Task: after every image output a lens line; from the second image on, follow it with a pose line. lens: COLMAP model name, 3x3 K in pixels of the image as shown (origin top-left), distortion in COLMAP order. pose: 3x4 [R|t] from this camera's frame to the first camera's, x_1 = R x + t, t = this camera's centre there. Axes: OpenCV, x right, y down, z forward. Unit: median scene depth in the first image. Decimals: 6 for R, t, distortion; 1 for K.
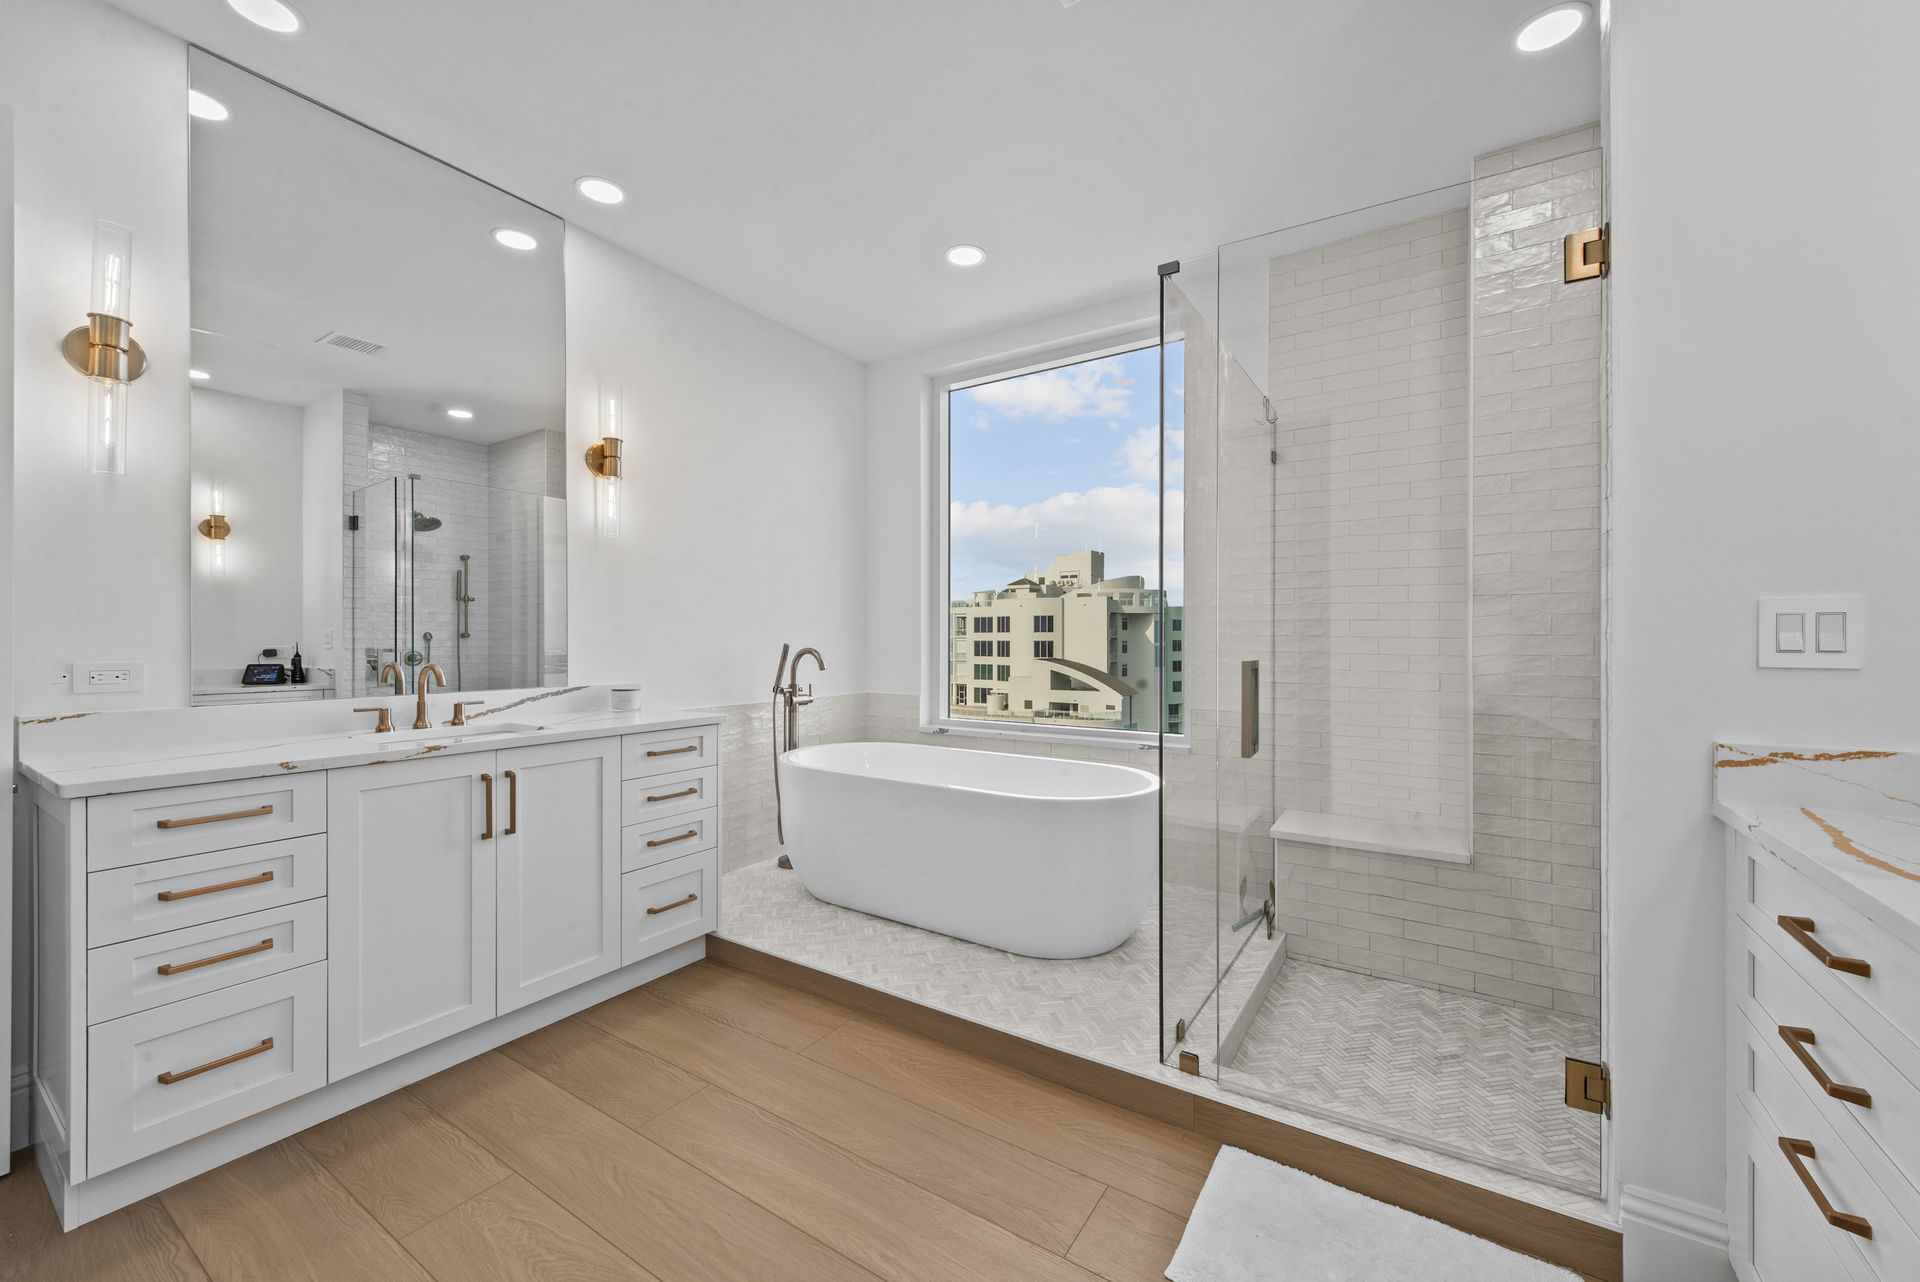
lens RADIAL K [[755.7, 0, 948.6], [0, 755.7, 633.8], [0, 0, 1]] dist [0.002454, 0.000035]
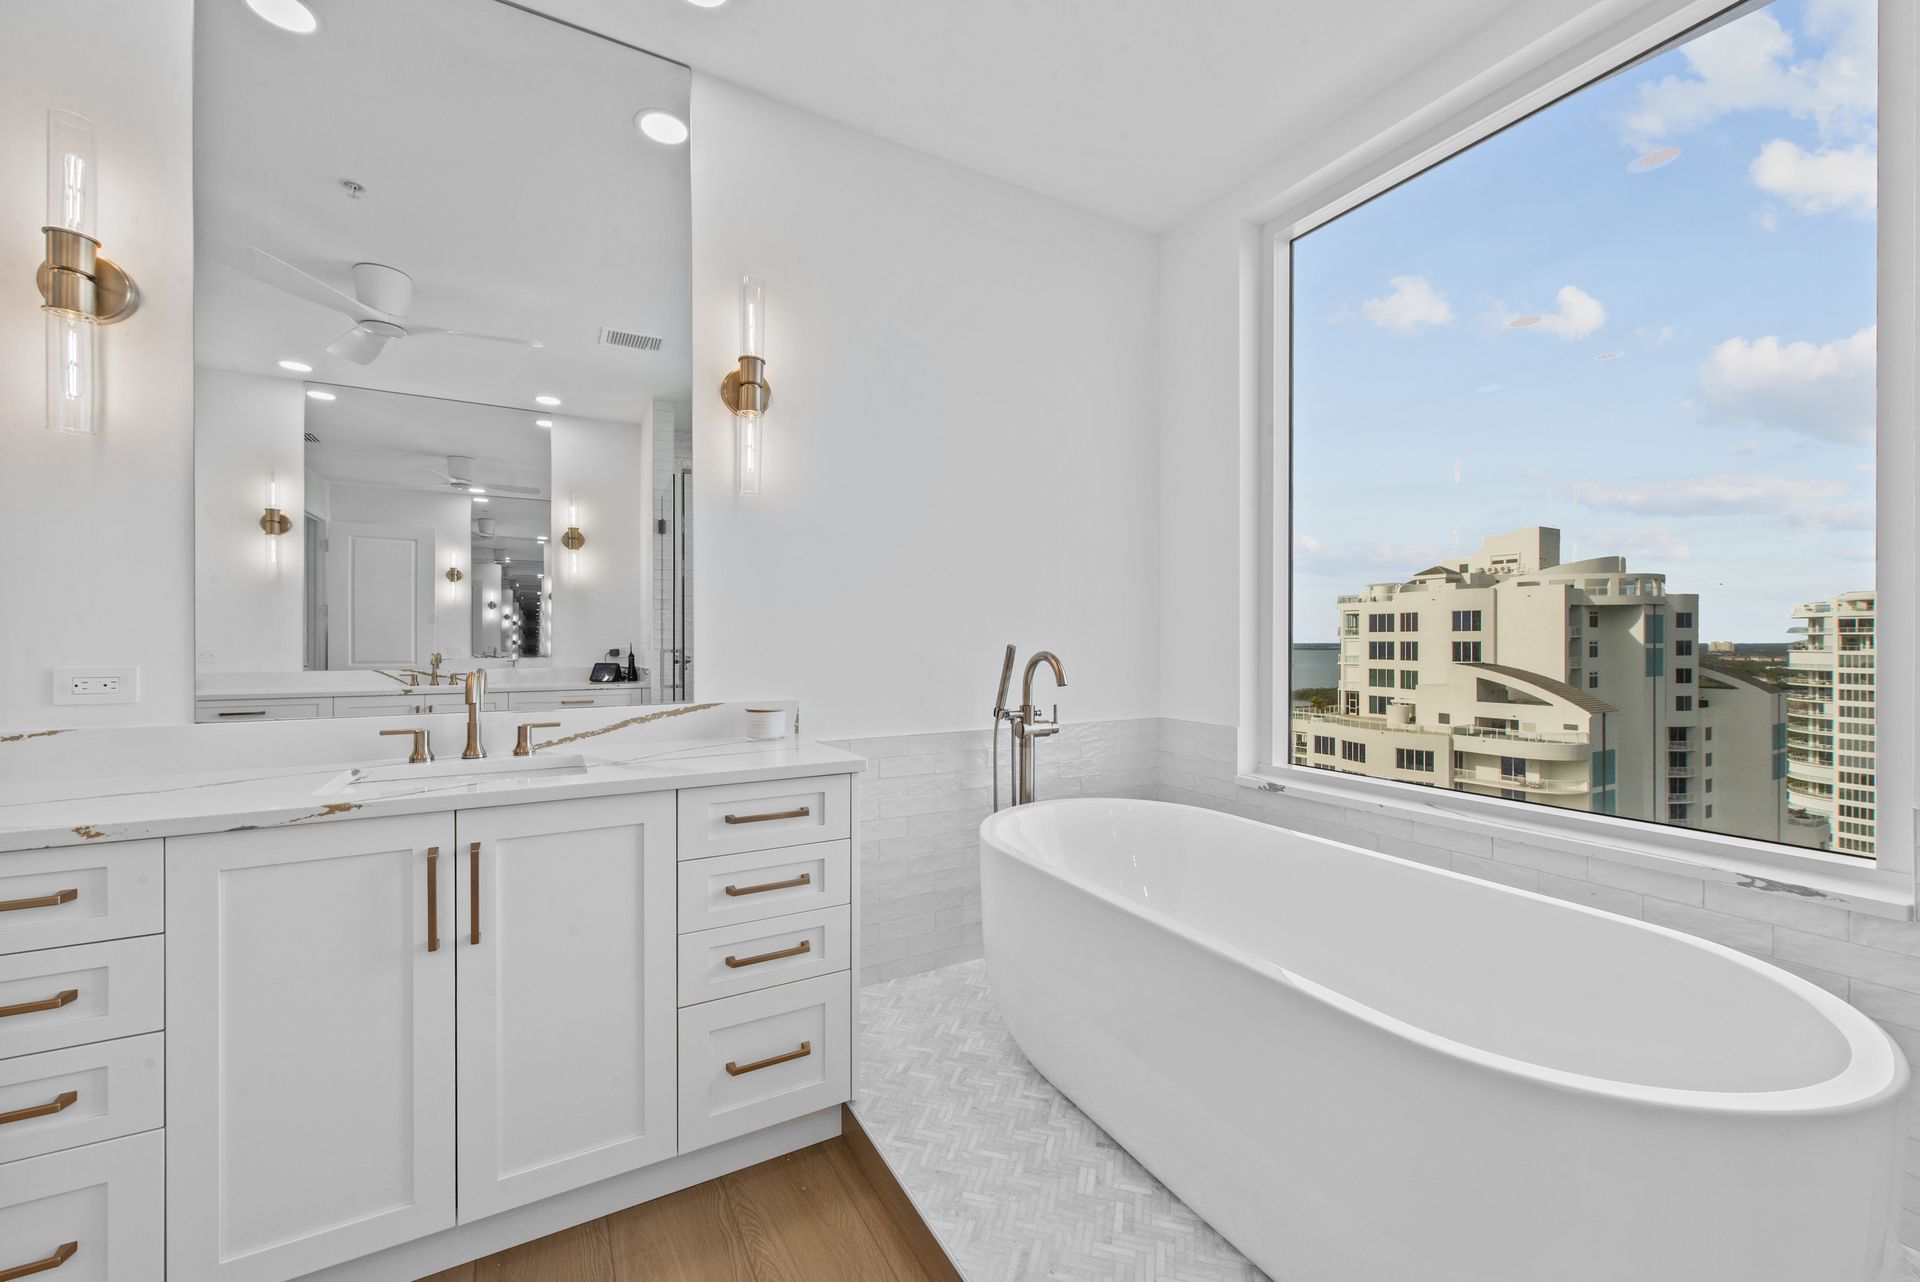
lens RADIAL K [[755.7, 0, 952.6], [0, 755.7, 639.5], [0, 0, 1]] dist [0.002454, 0.000035]
pose [[0.890984, -0.001521, -0.454031, 0.053730], [0.004440, 0.999976, 0.005364, 0.005474], [0.454012, -0.006796, 0.890970, 0.477036]]
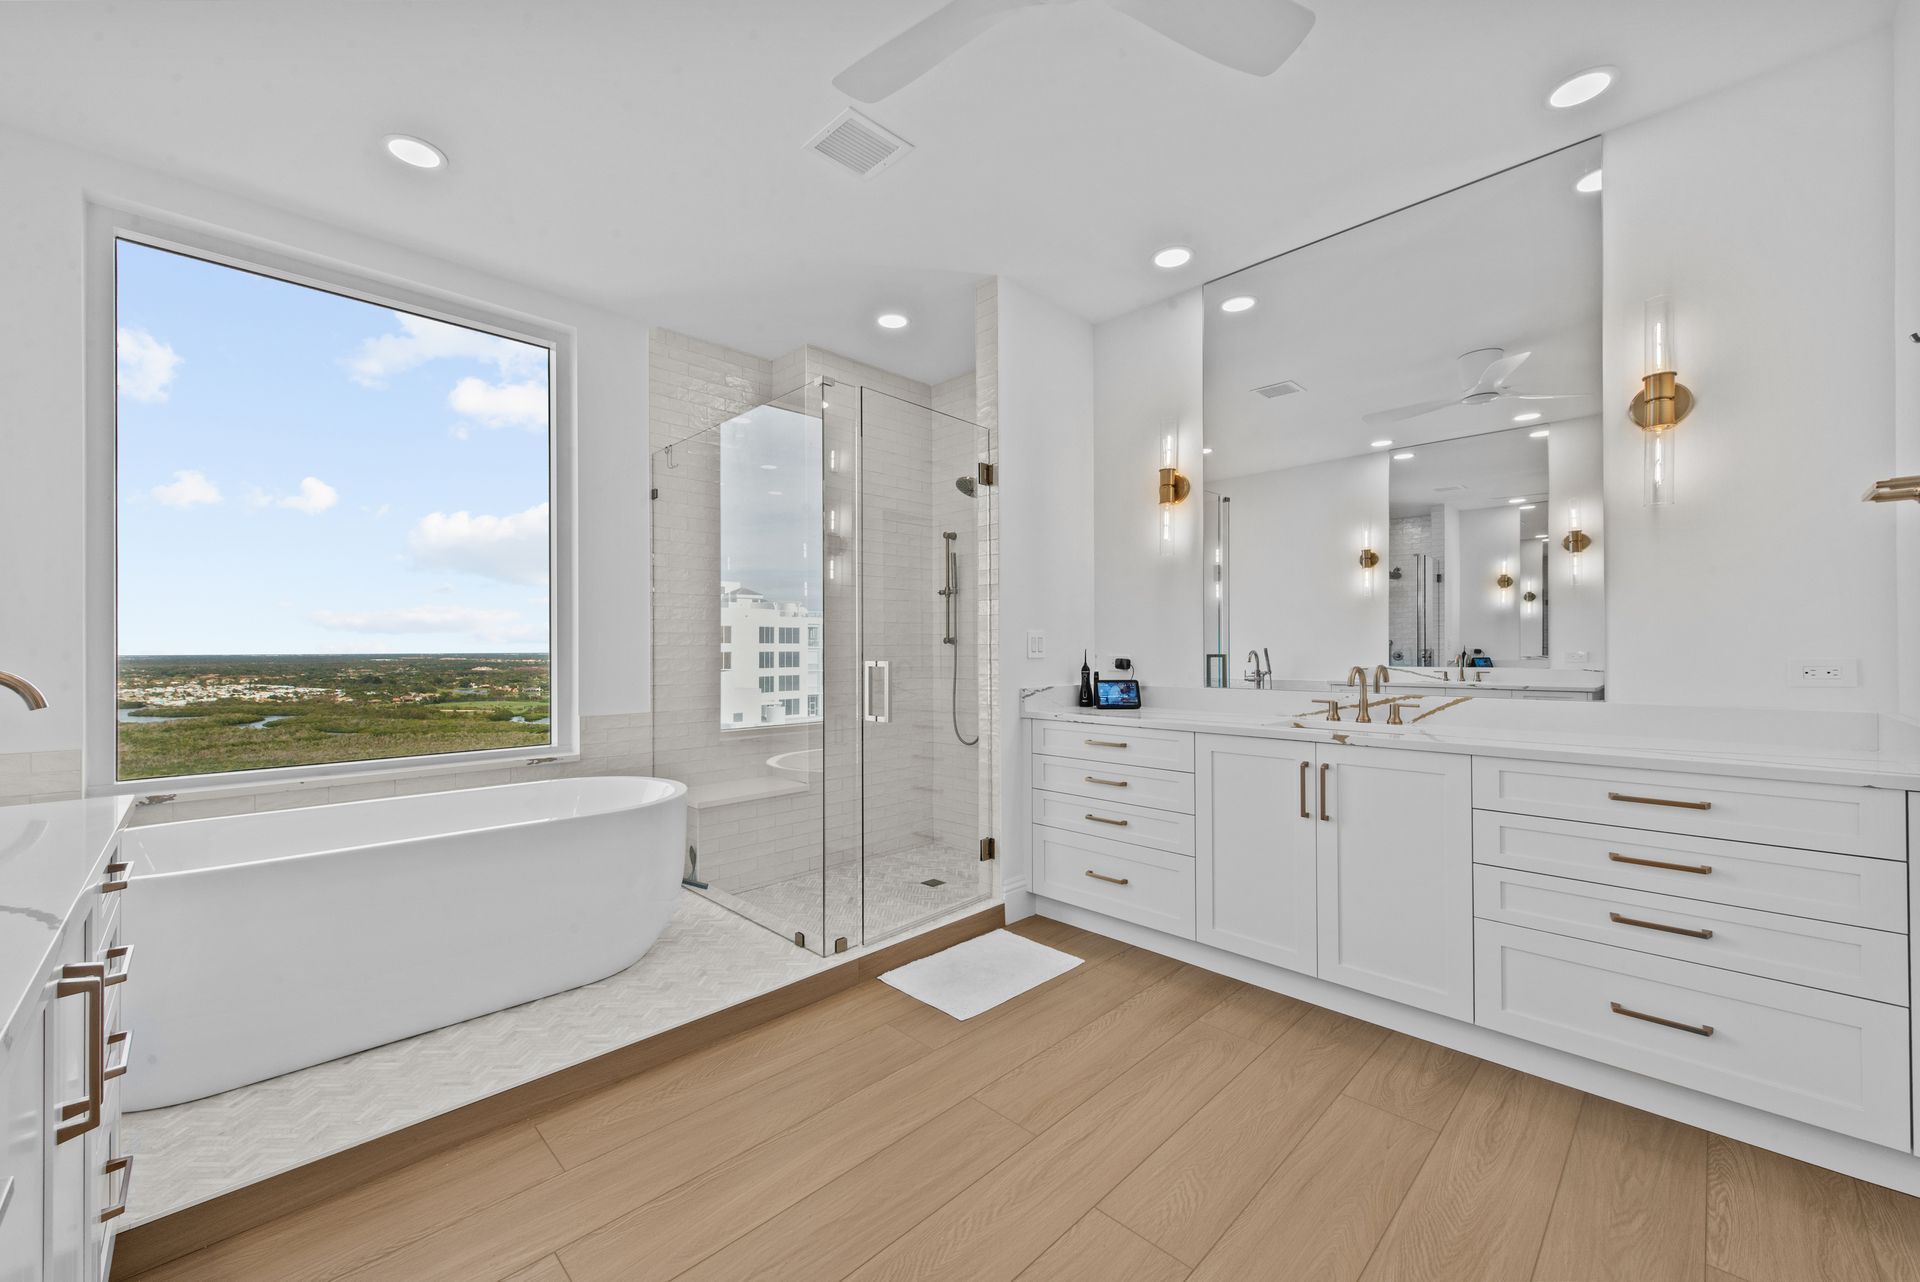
lens RADIAL K [[755.7, 0, 961.5], [0, 755.7, 646.2], [0, 0, 1]] dist [0.002454, 0.000035]
pose [[0.193060, -0.003320, 0.981181, -0.691584], [-0.002165, 0.999990, 0.003810, -0.002661], [-0.981185, -0.002860, 0.193051, 0.335027]]
